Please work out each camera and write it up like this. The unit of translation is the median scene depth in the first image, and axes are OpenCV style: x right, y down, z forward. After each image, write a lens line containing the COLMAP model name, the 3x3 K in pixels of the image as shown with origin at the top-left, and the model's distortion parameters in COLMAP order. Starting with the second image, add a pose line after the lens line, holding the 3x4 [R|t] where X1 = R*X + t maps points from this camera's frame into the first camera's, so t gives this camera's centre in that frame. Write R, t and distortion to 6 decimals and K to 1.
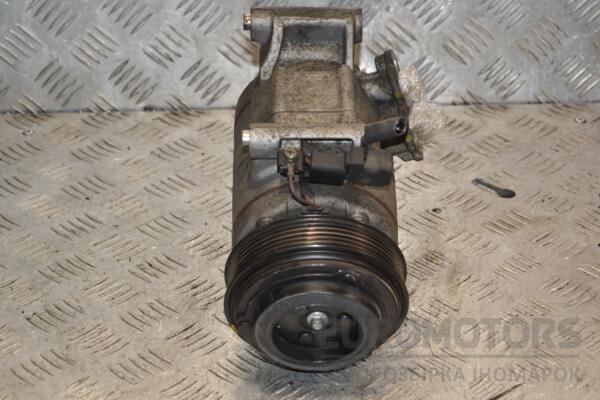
lens RADIAL K [[1720.1, 0, 300.0], [0, 1720.1, 200.0], [0, 0, 1]] dist [-0.019063, 1.098302]
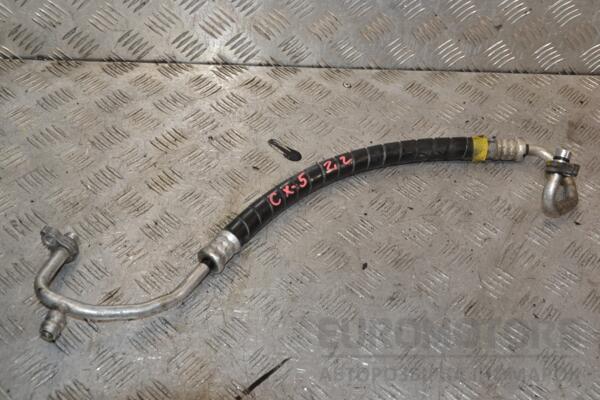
lens RADIAL K [[787.6, 0, 300.0], [0, 787.6, 200.0], [0, 0, 1]] dist [-0.013237, 0.034633]
pose [[0.992484, 0.022509, 0.120282, 0.047079], [-0.058588, 0.950362, 0.305581, -0.154225], [-0.107433, -0.310332, 0.944538, 0.354513]]
